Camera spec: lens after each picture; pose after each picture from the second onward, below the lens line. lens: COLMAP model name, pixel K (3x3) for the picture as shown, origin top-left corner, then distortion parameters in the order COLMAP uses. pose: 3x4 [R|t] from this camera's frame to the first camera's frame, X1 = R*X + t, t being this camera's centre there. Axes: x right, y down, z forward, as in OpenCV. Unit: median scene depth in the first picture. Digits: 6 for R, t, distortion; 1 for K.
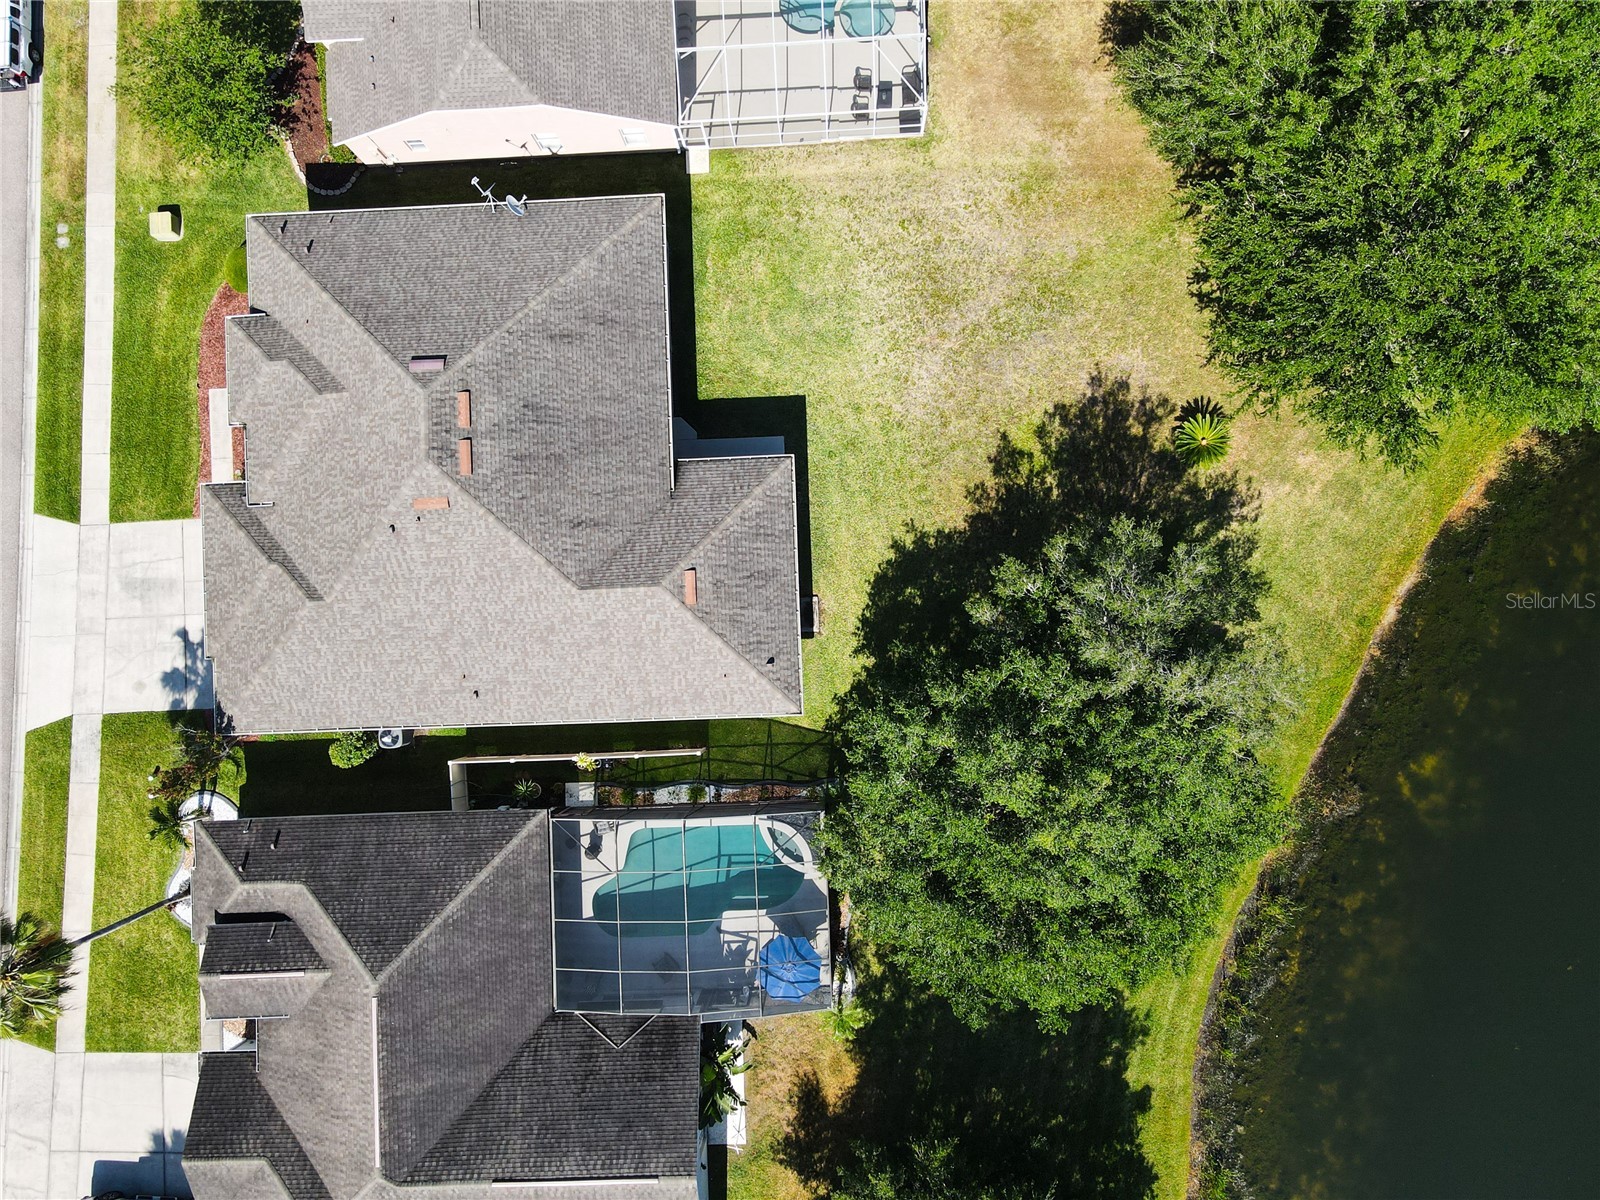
lens RADIAL K [[1189.3, 0, 795.0], [0, 1189.3, 614.8], [0, 0, 1]] dist [0.007997, 0.008165]
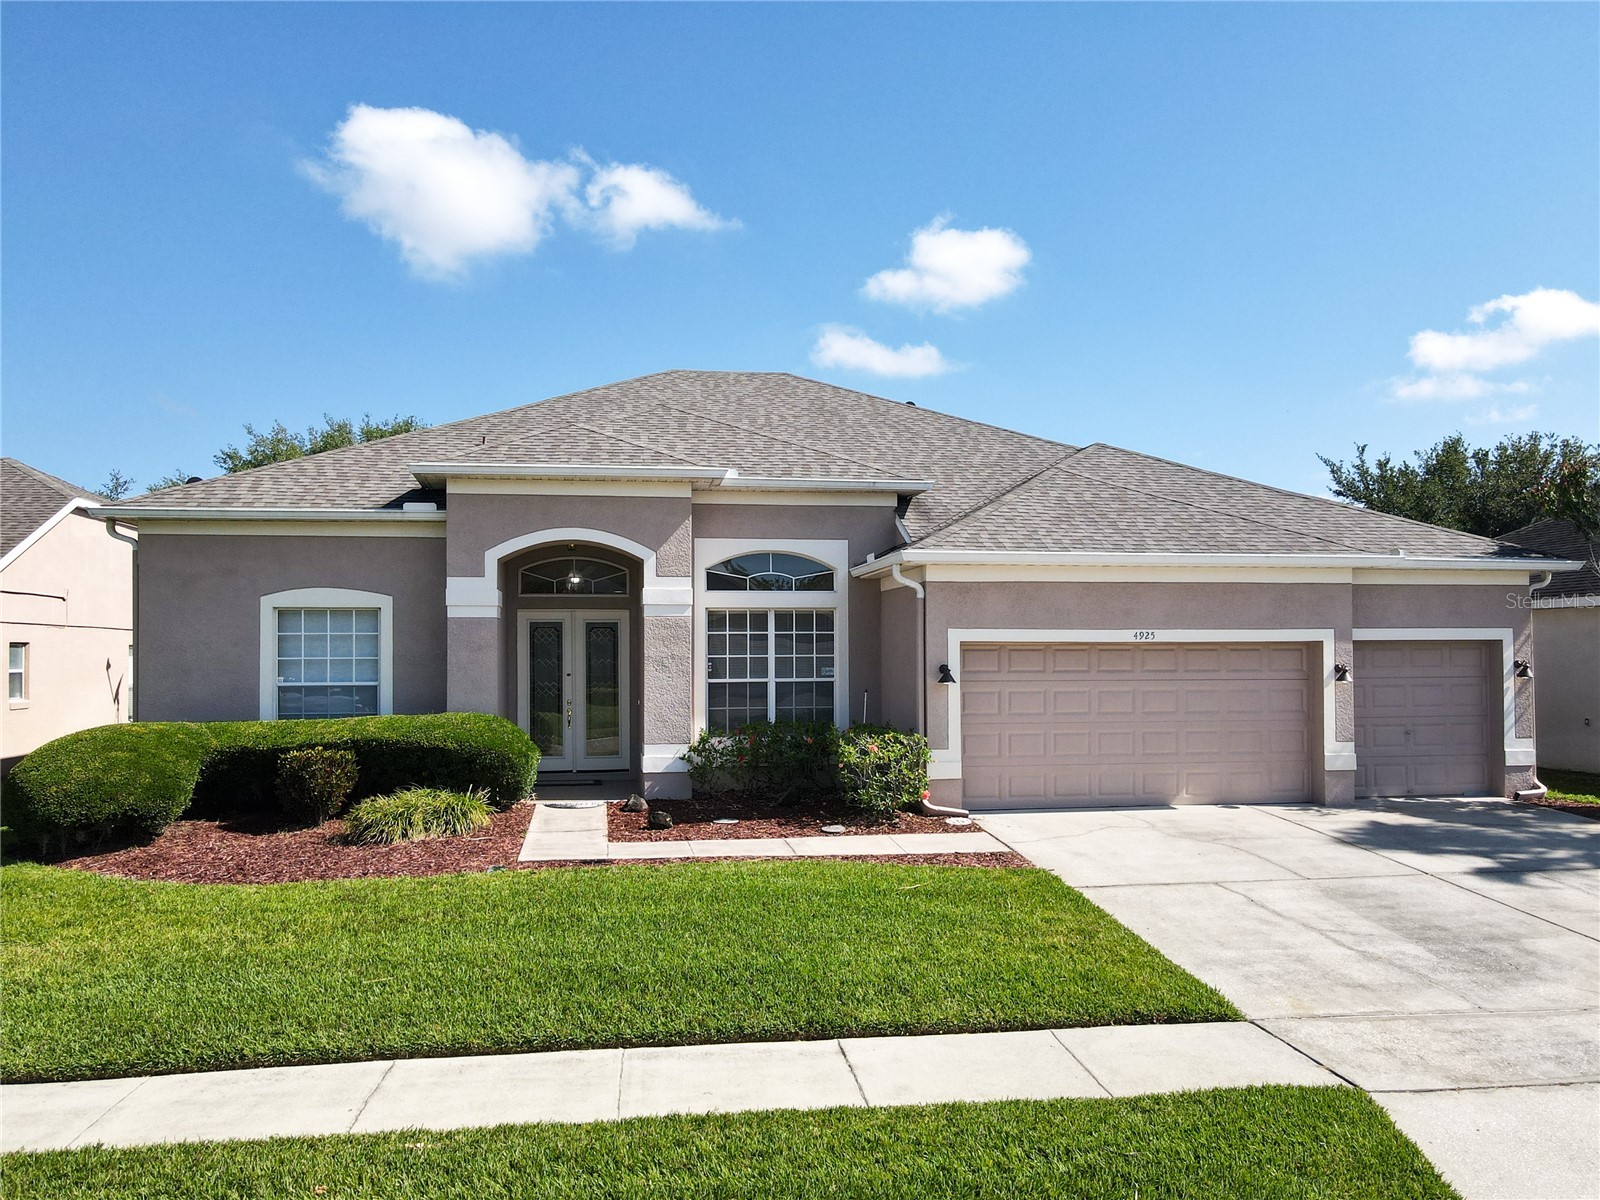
lens RADIAL K [[1184.4, 0, 800.0], [0, 1184.4, 600.0], [0, 0, 1]] dist [0.014842, 0.007108]
pose [[-0.130765, 0.082049, 0.988012, -0.770858], [0.991324, 0.024205, 0.129193, -0.169707], [-0.013315, 0.996334, -0.084503, 0.998499]]
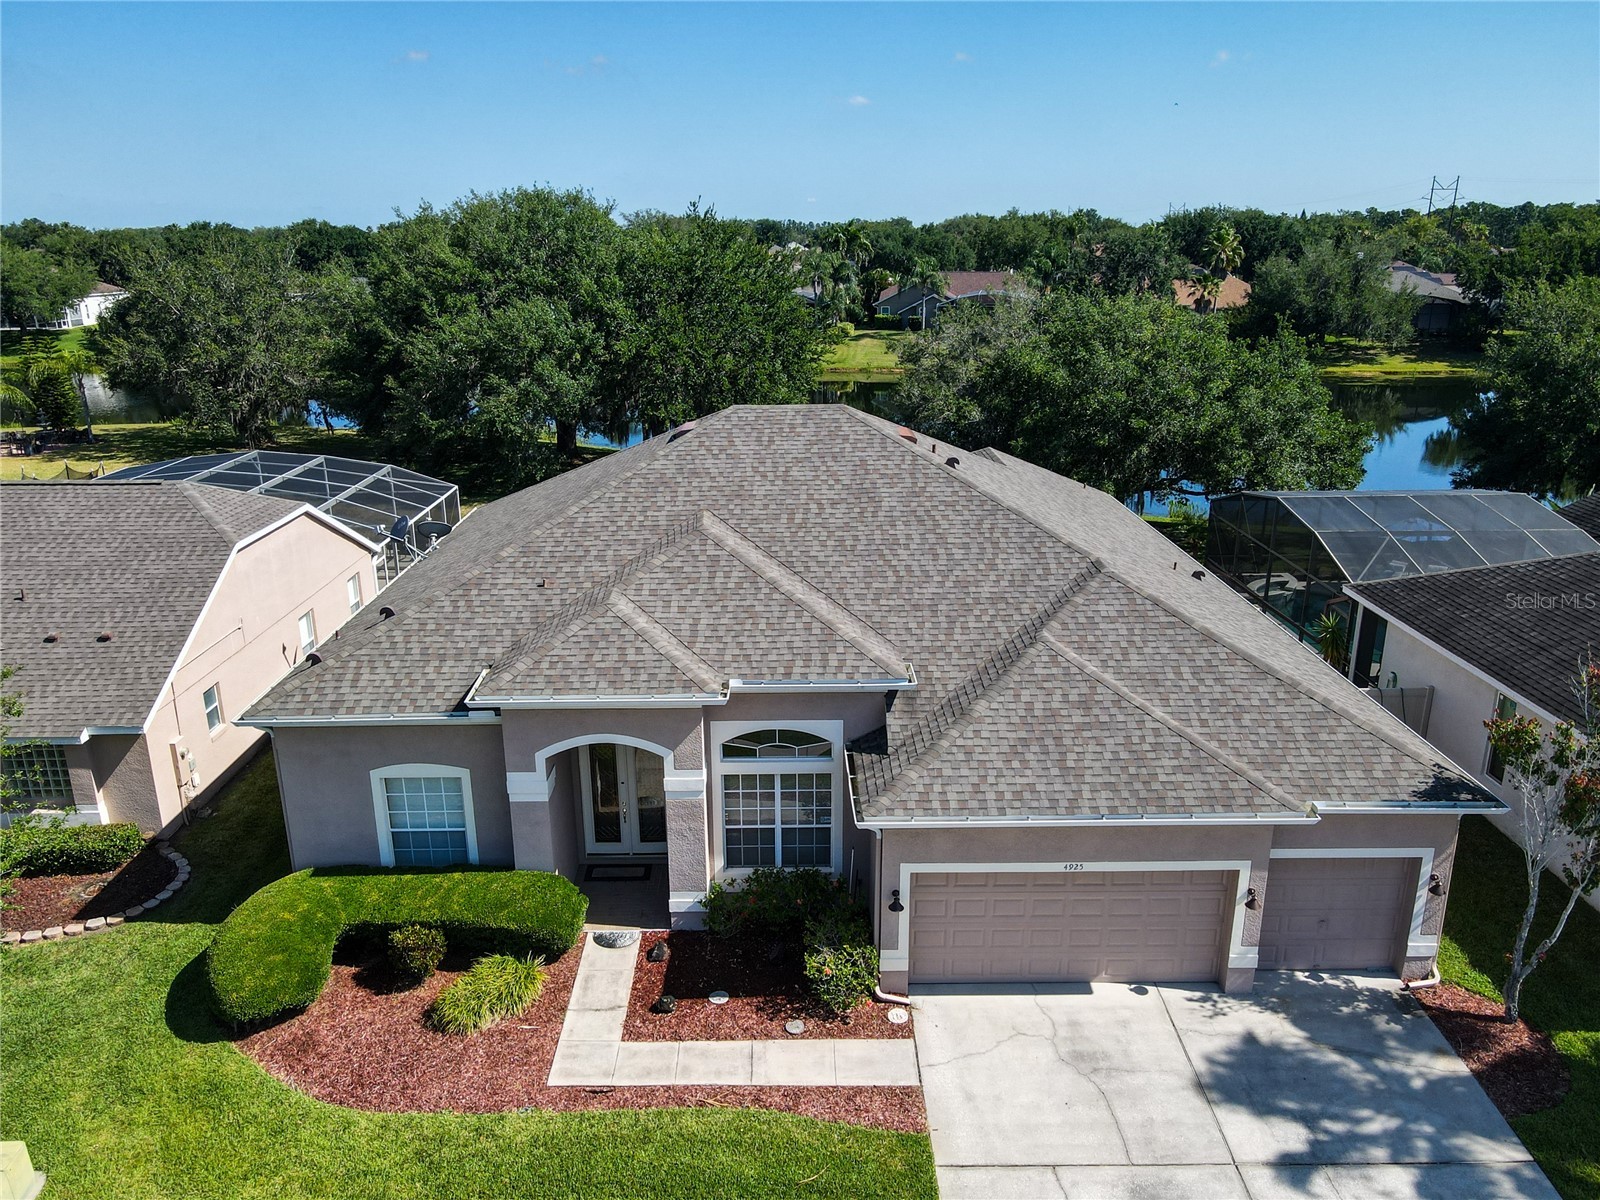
lens RADIAL K [[1181.0, 0, 797.3], [0, 1181.0, 596.8], [0, 0, 1]] dist [0.010241, 0.011281]
pose [[0.027269, -0.252147, 0.967305, -0.808870], [0.999426, 0.026343, -0.021307, -0.117561], [-0.020110, 0.967330, 0.252721, 0.803025]]
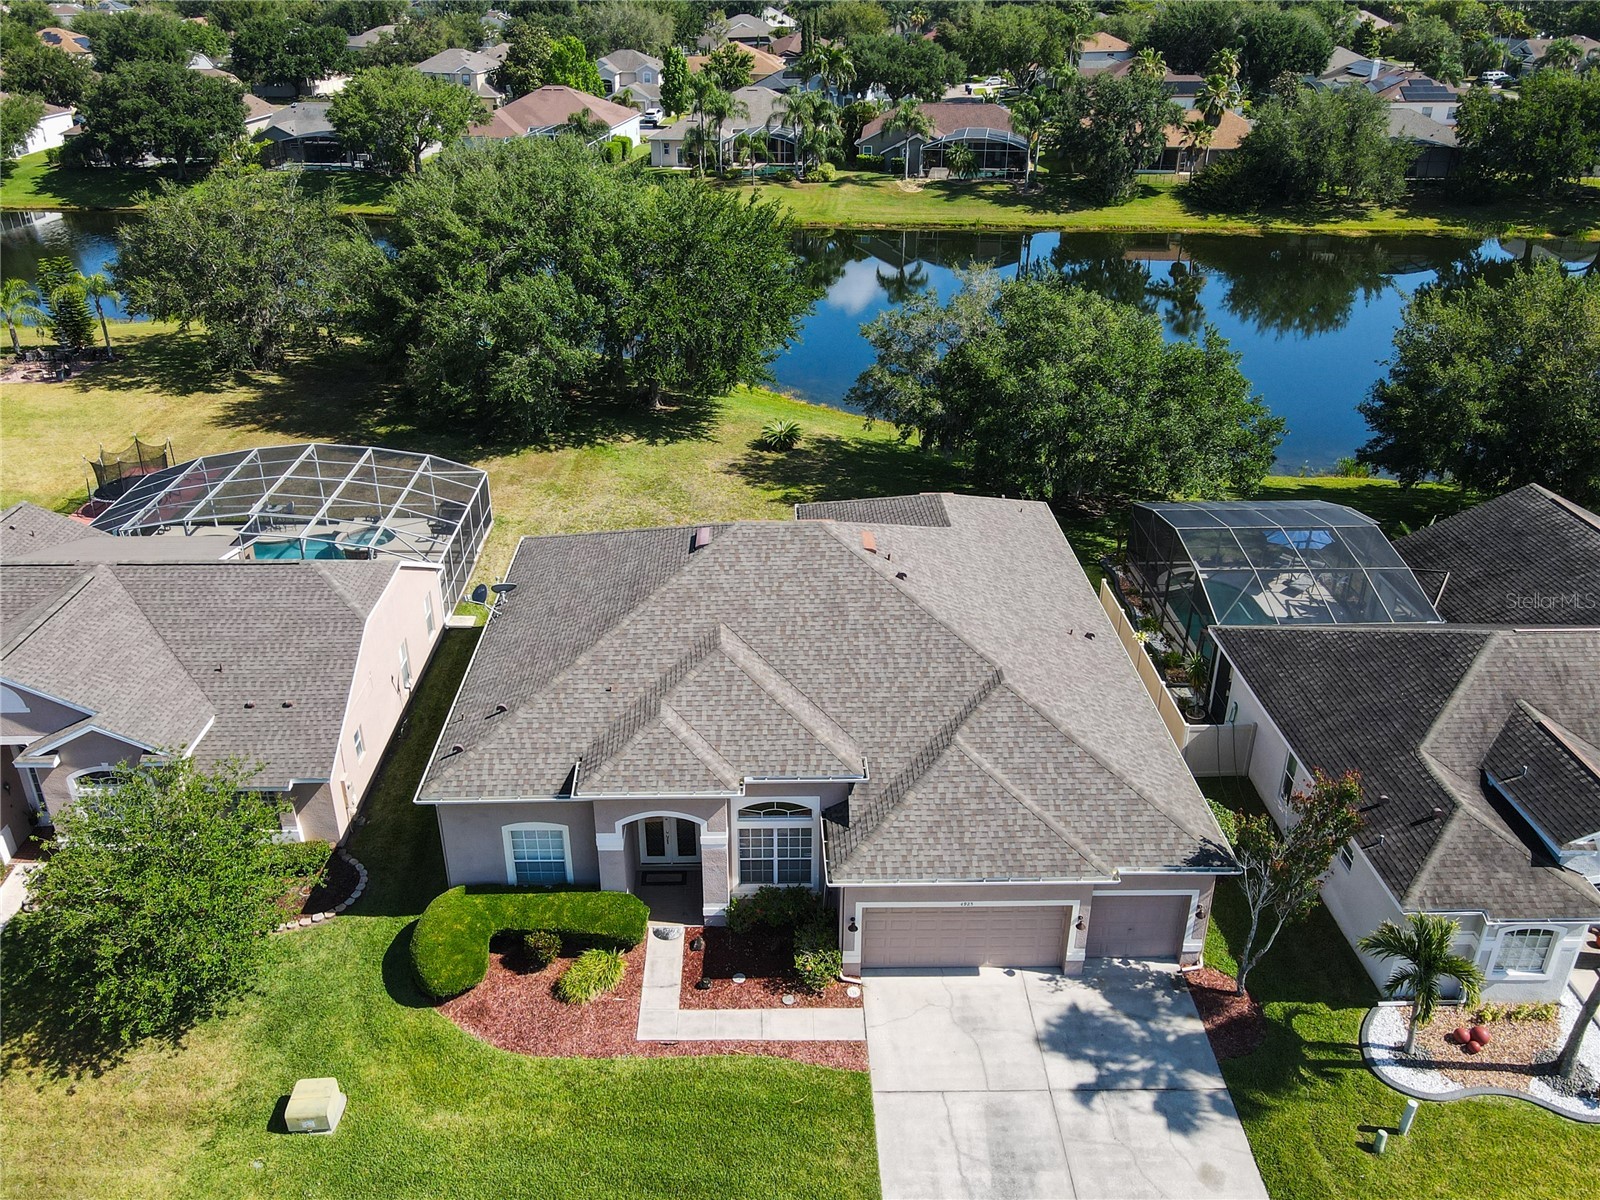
lens RADIAL K [[1265.3, 0, 770.3], [0, 1265.3, 577.2], [0, 0, 1]] dist [0.006468, 0.011713]
pose [[0.028985, -0.399019, 0.916485, -0.978895], [0.999391, 0.029393, -0.018810, -0.125951], [-0.019433, 0.916472, 0.399628, 0.581155]]
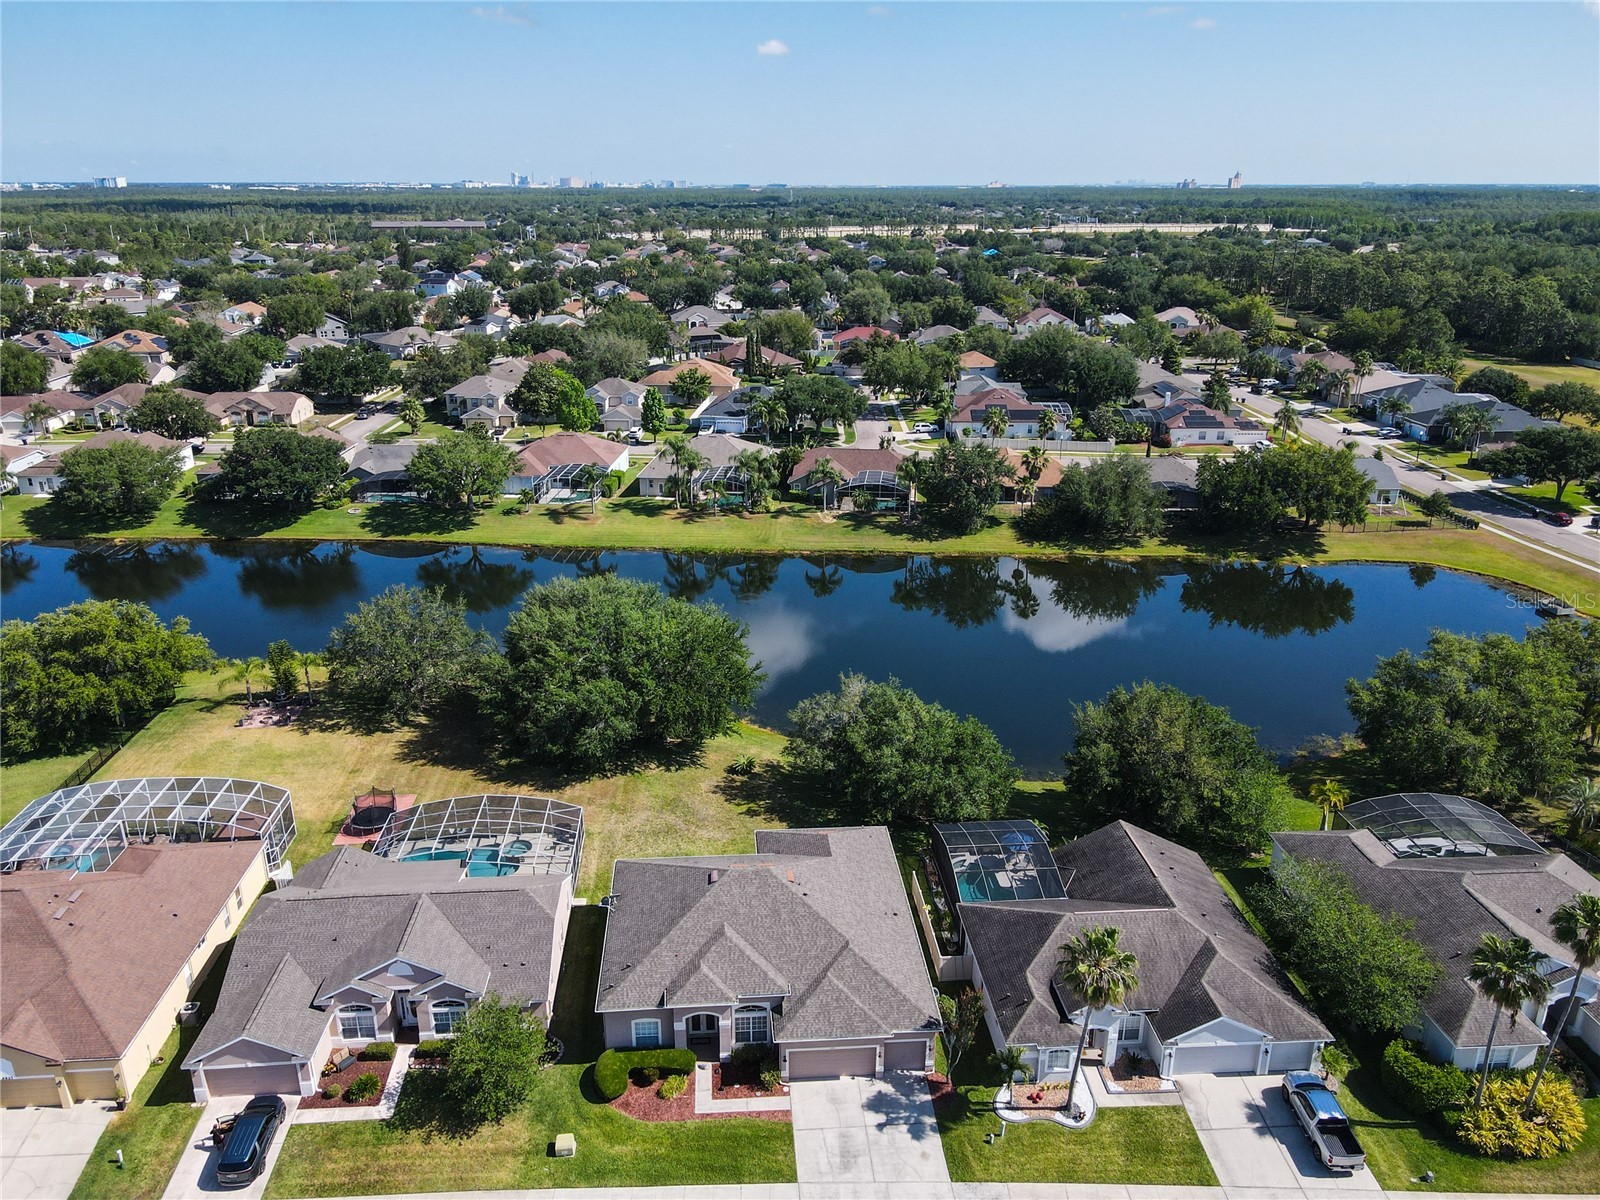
lens RADIAL K [[1175.7, 0, 795.0], [0, 1175.7, 586.4], [0, 0, 1]] dist [0.013479, 0.009463]
pose [[-0.035484, -0.282701, 0.958552, -1.646992], [0.999080, 0.013093, 0.040846, -0.143860], [-0.024097, 0.959119, 0.281976, 0.061590]]
